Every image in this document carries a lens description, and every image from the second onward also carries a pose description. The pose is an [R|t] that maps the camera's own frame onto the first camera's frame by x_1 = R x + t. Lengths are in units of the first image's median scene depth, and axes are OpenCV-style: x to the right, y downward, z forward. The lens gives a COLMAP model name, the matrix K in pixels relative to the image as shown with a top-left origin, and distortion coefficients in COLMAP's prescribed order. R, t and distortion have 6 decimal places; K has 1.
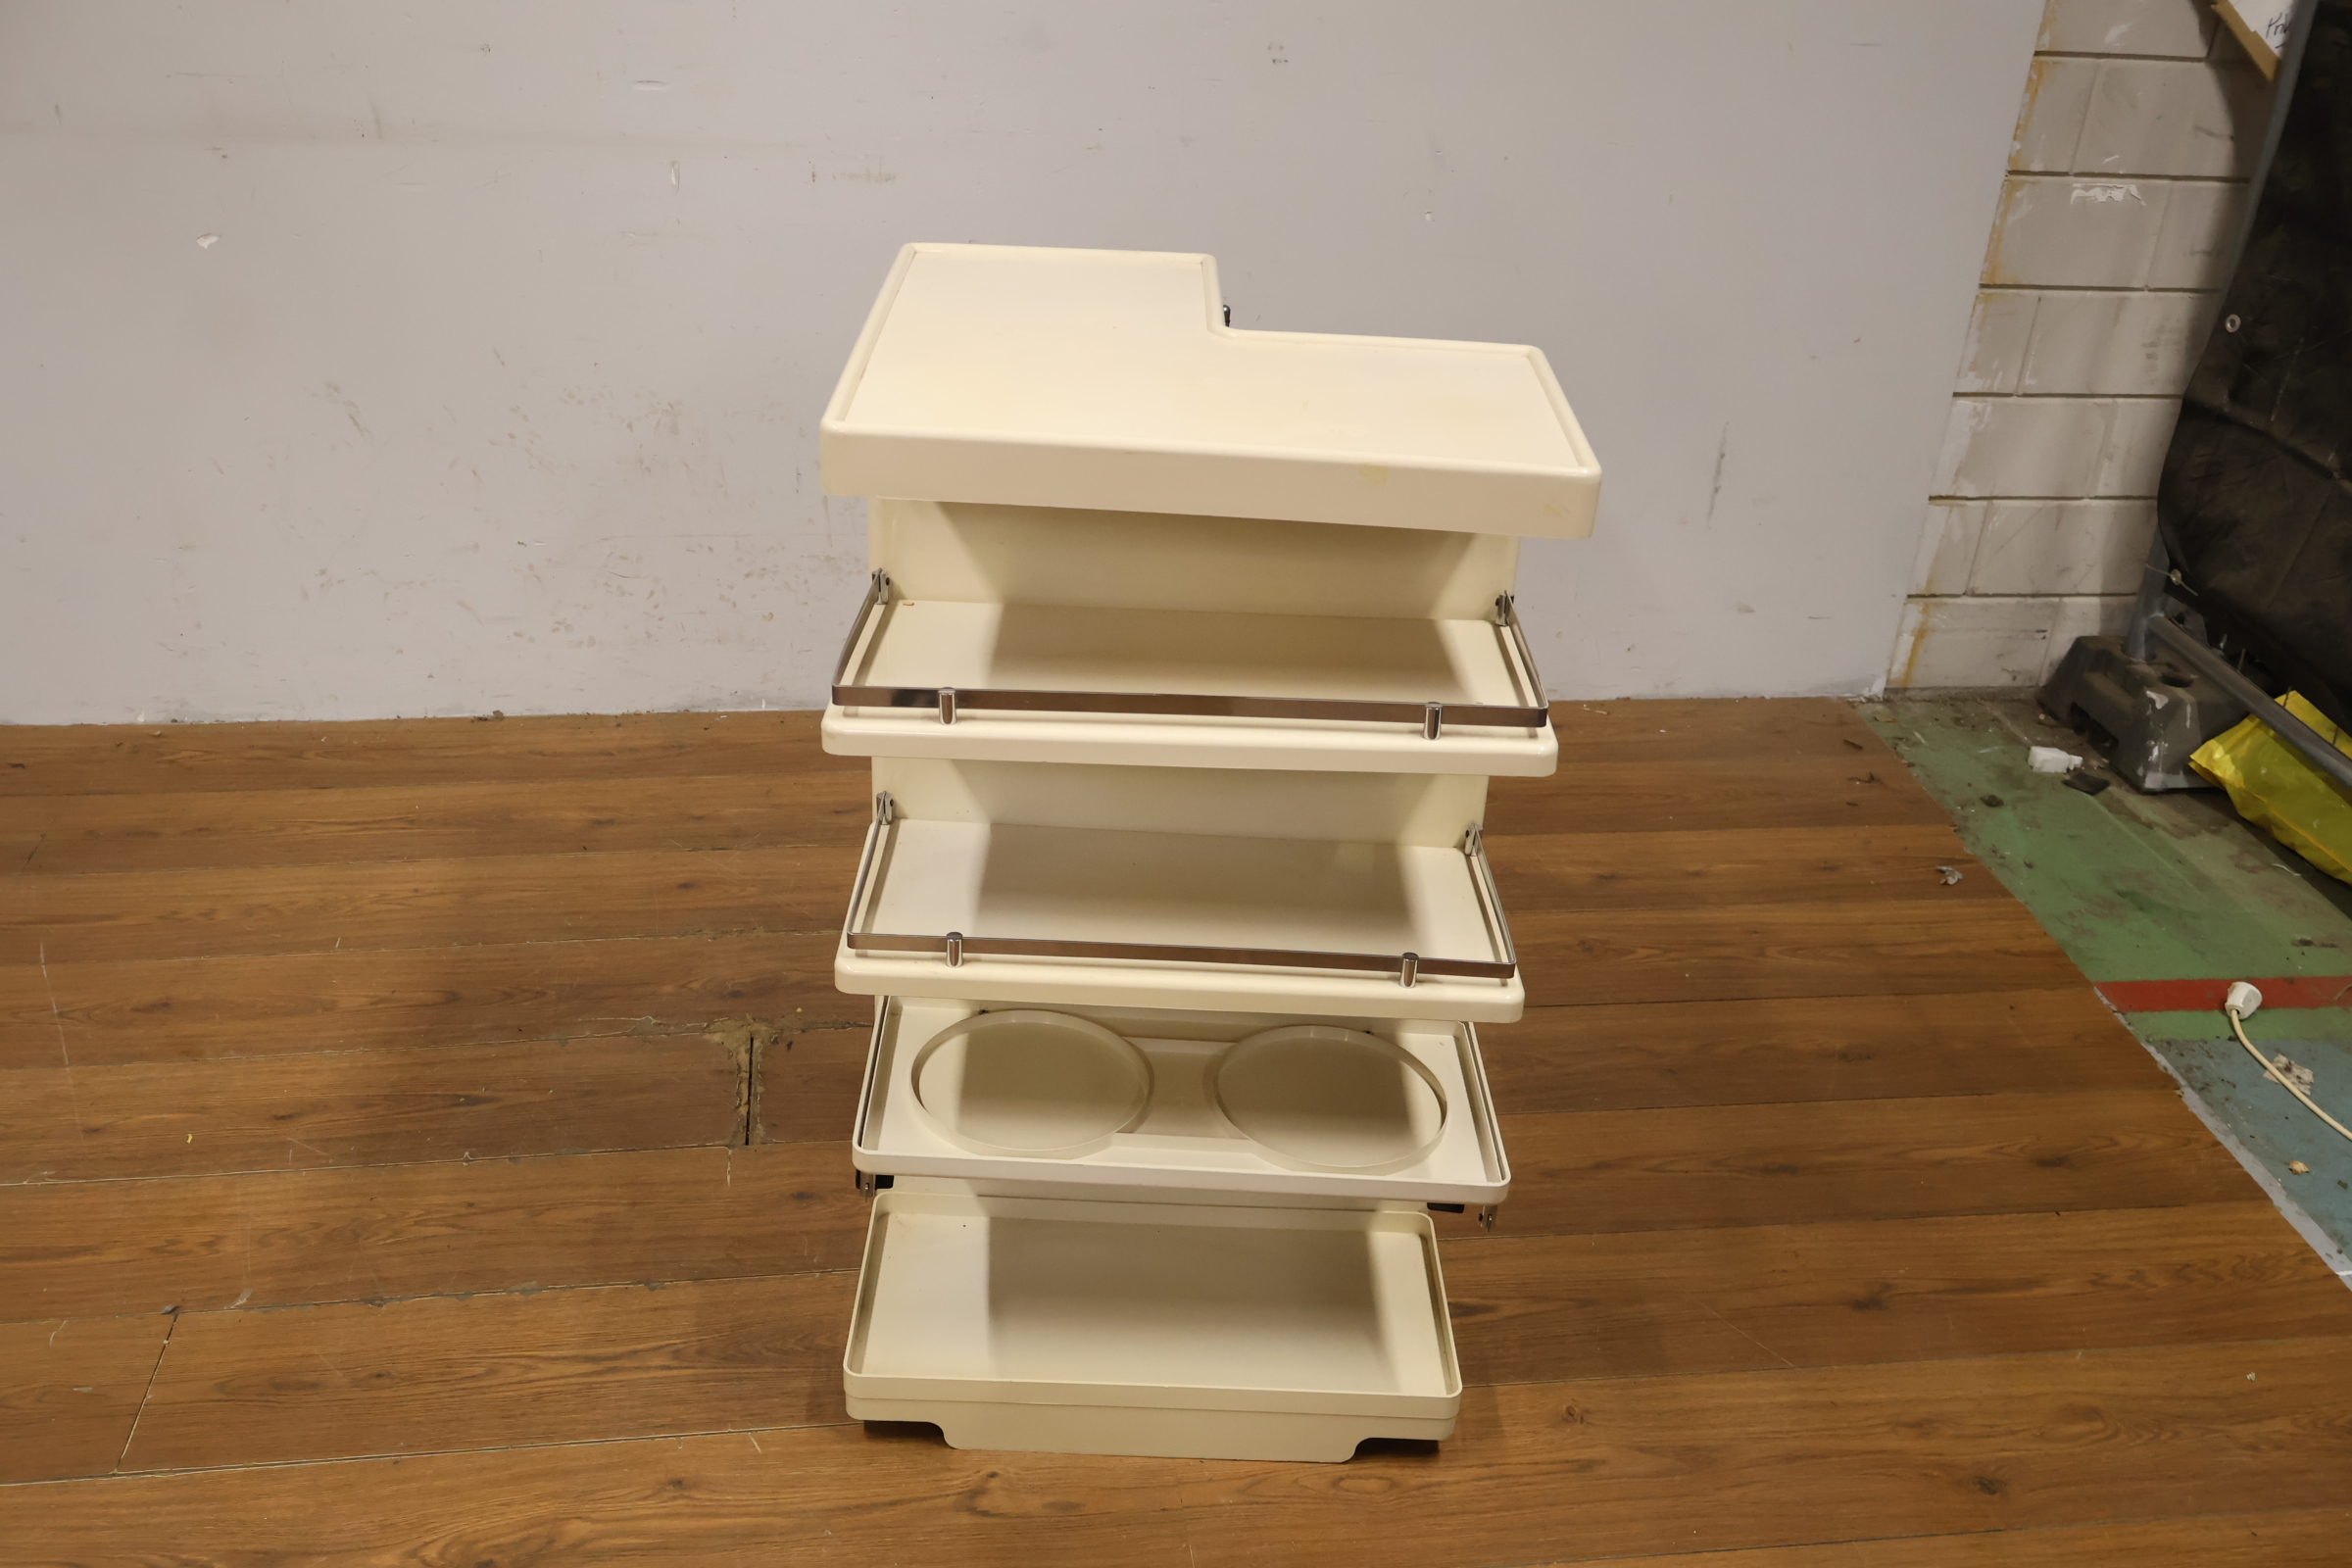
lens RADIAL K [[2227.3, 0, 1213.7], [0, 2227.3, 789.1], [0, 0, 1]] dist [0.006962, -0.011814]
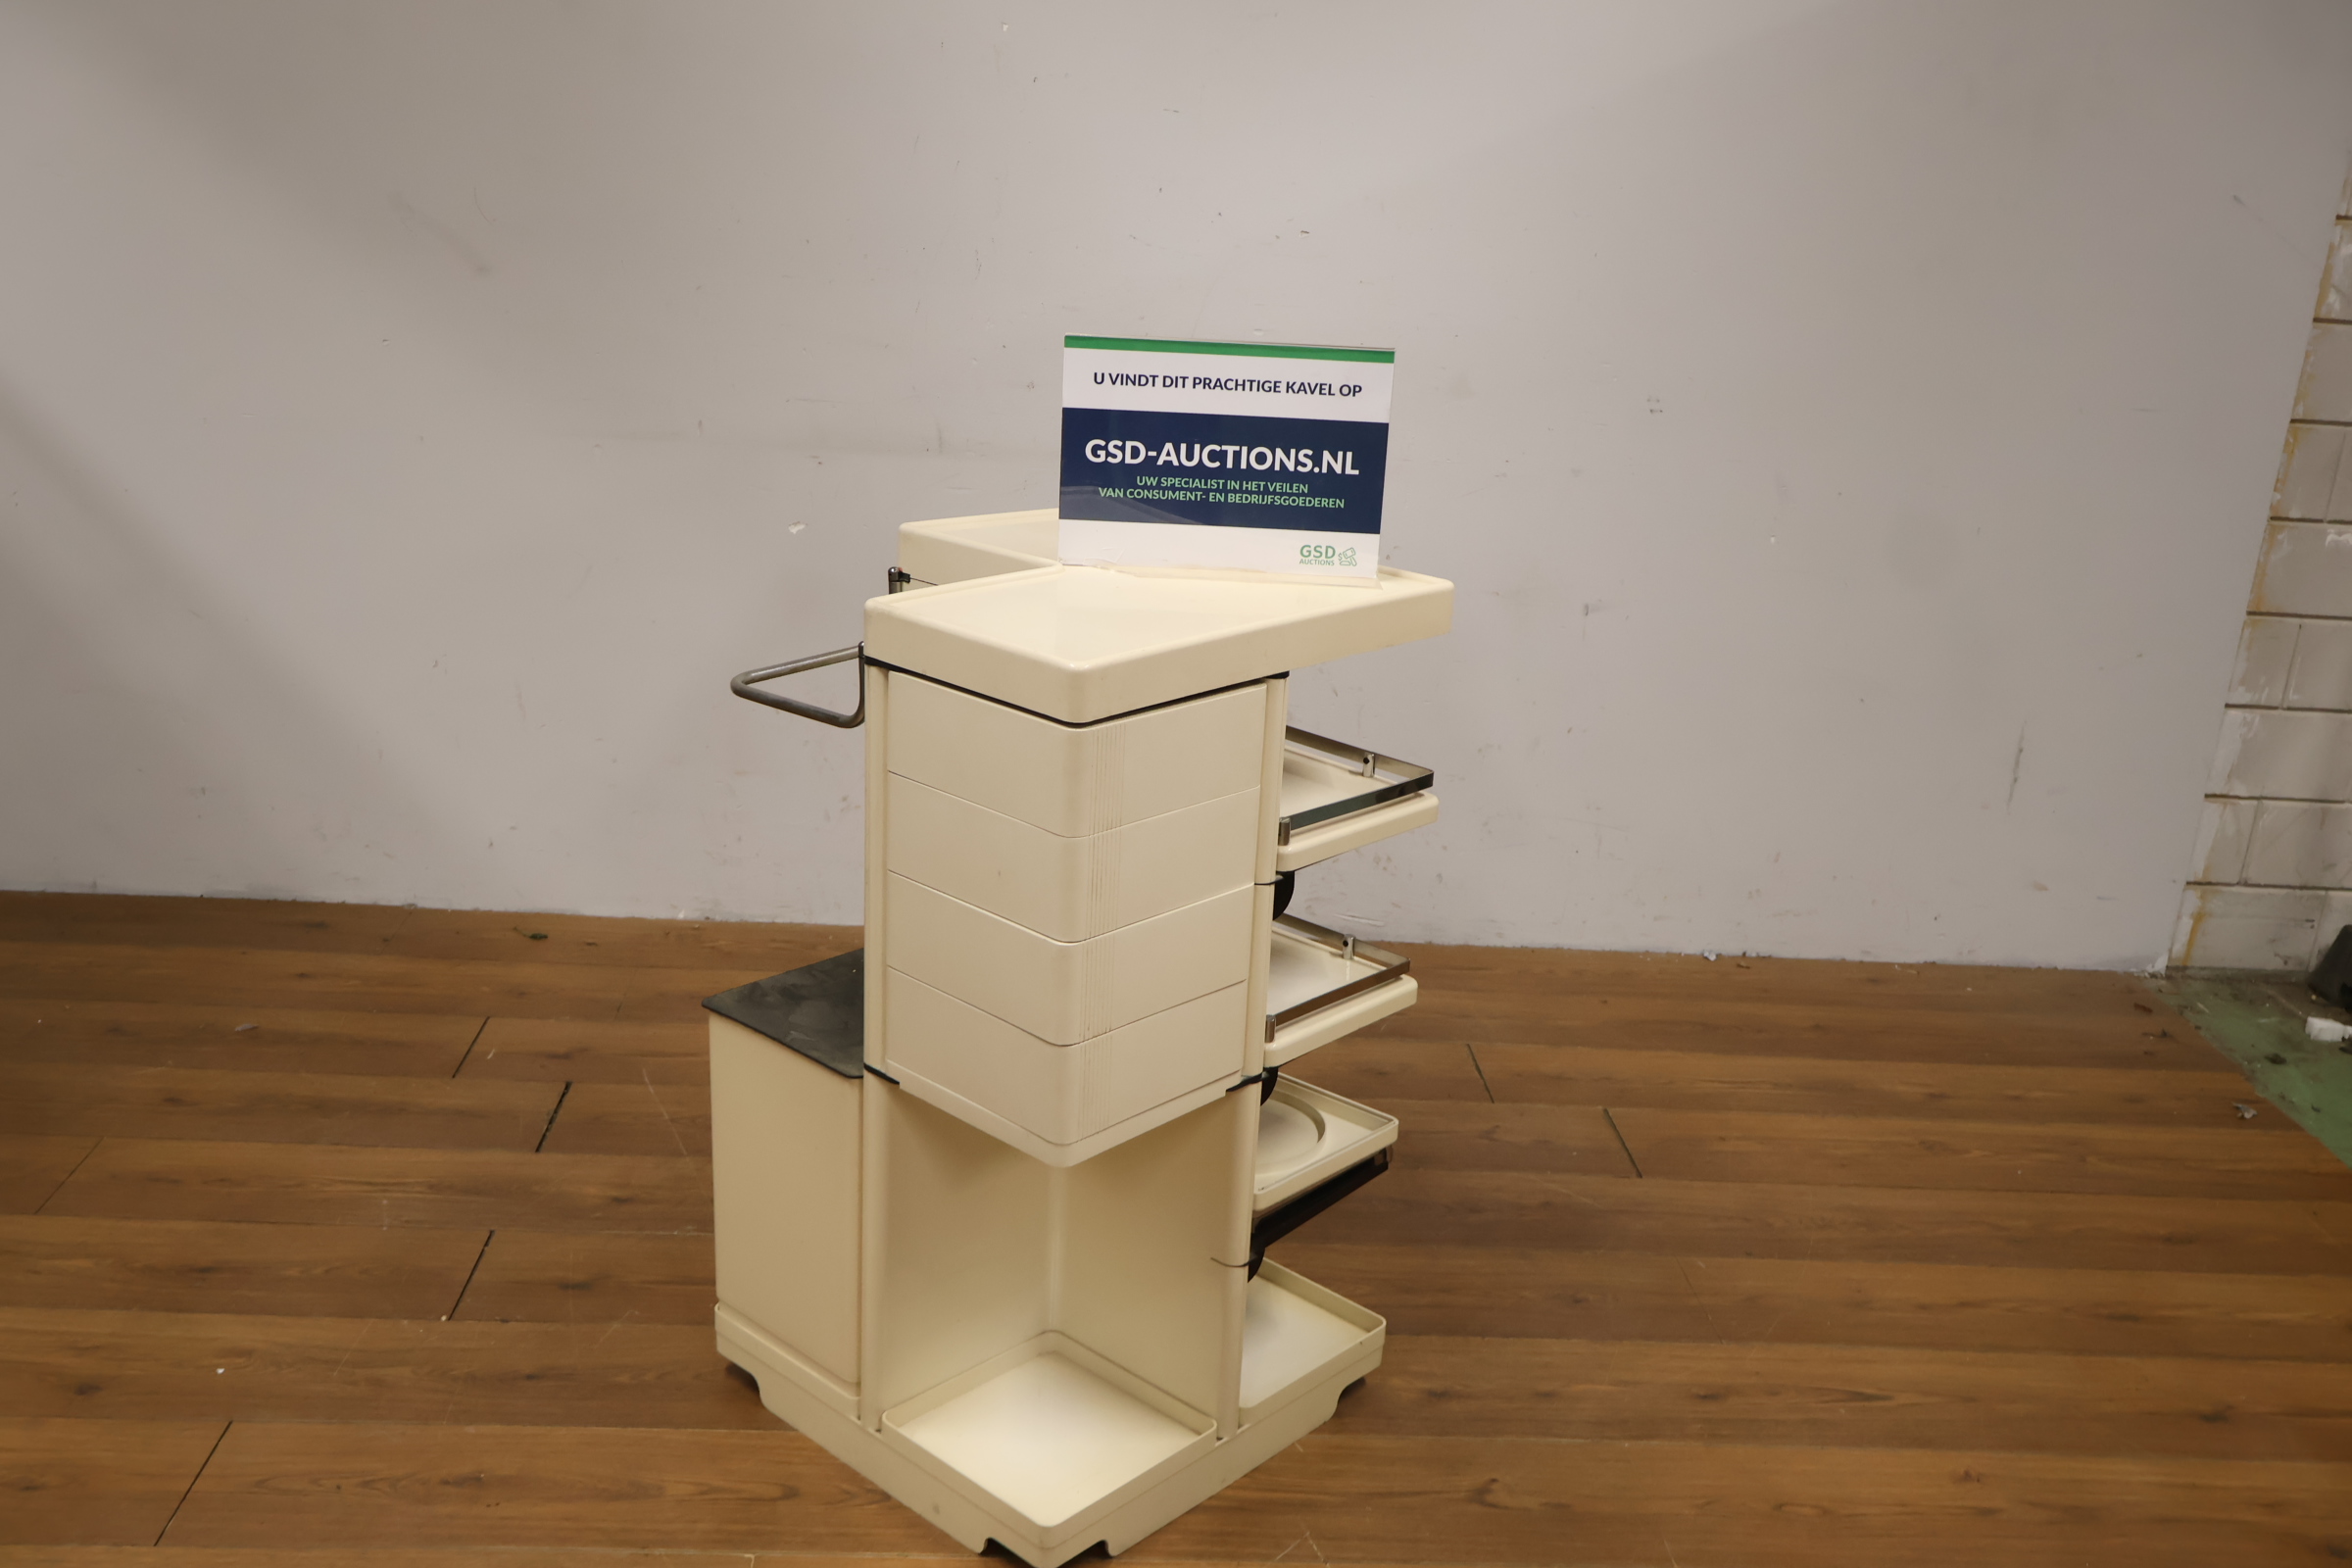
lens RADIAL K [[2284.4, 0, 1174.6], [0, 2284.4, 770.6], [0, 0, 1]] dist [0.011834, -0.001811]
pose [[0.996315, 0.034341, -0.078593, -0.138615], [-0.048536, 0.981250, -0.186530, 0.123987], [0.070714, 0.189658, 0.979301, -0.231369]]
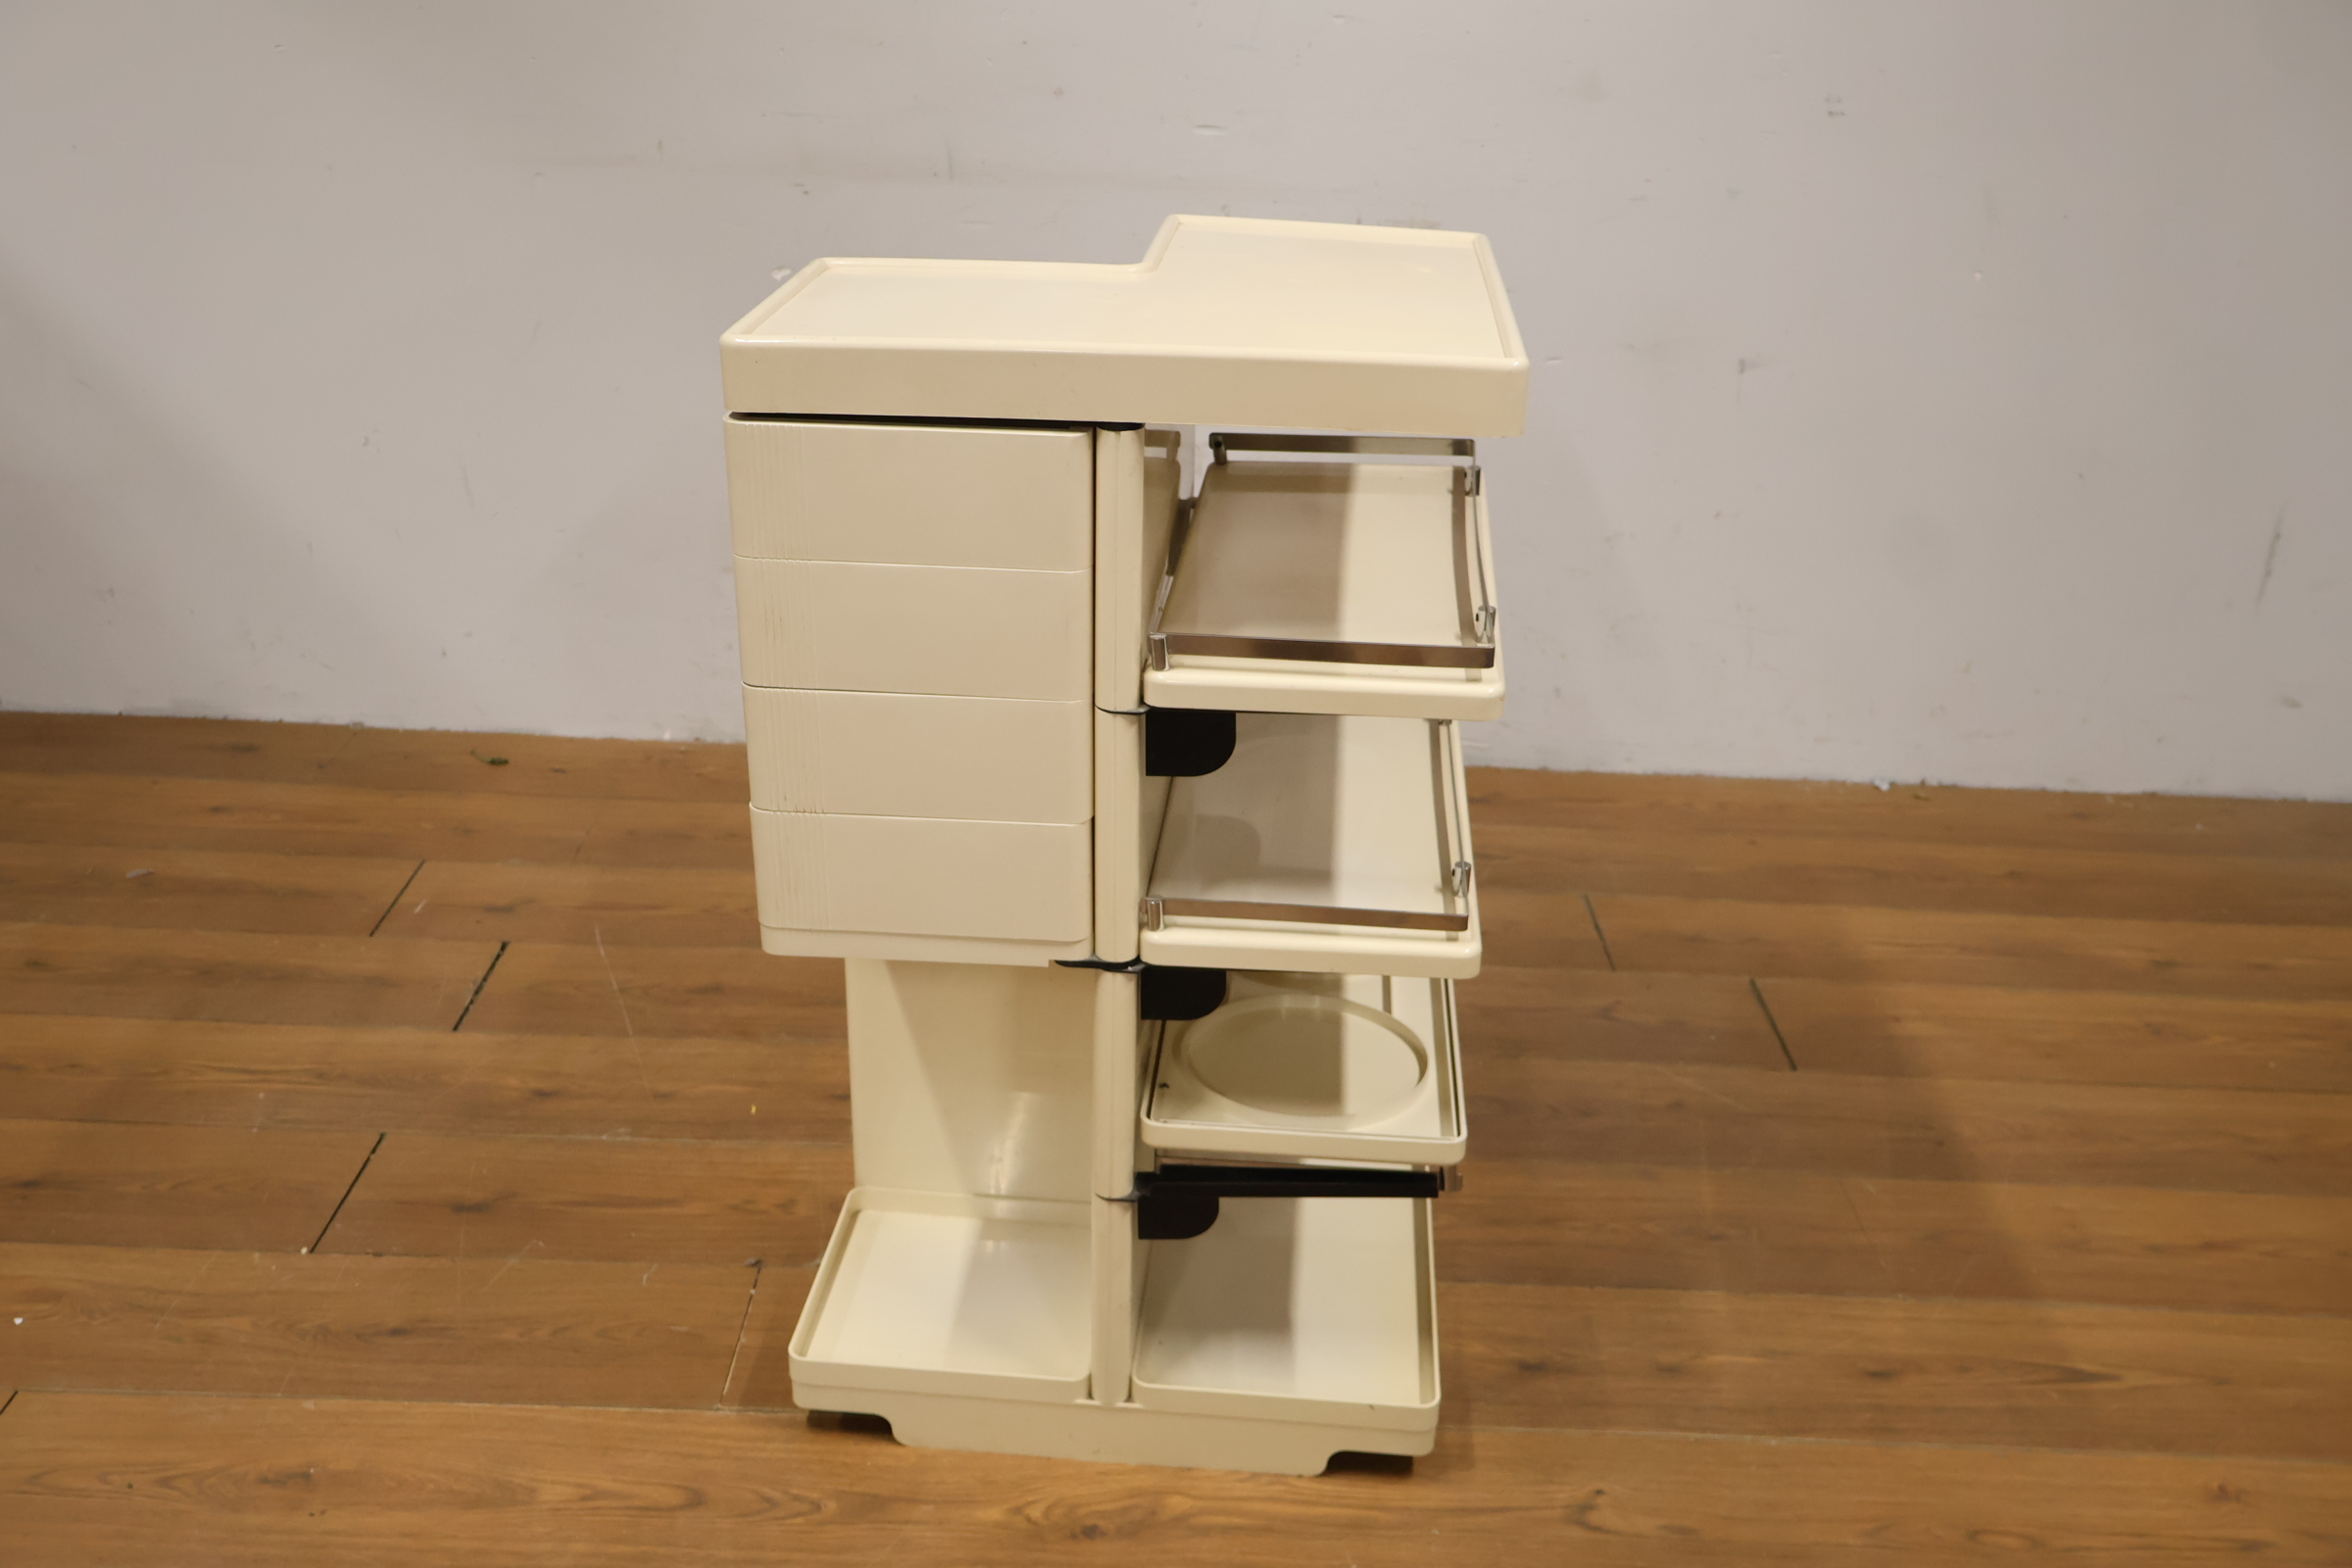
lens RADIAL K [[2247.1, 0, 1175.3], [0, 2247.1, 788.0], [0, 0, 1]] dist [0.007943, 0.006685]
pose [[0.989544, 0.045444, -0.136883, -0.118045], [-0.056657, 0.995250, -0.079163, 0.070316], [0.132635, 0.086091, 0.987419, 0.003540]]
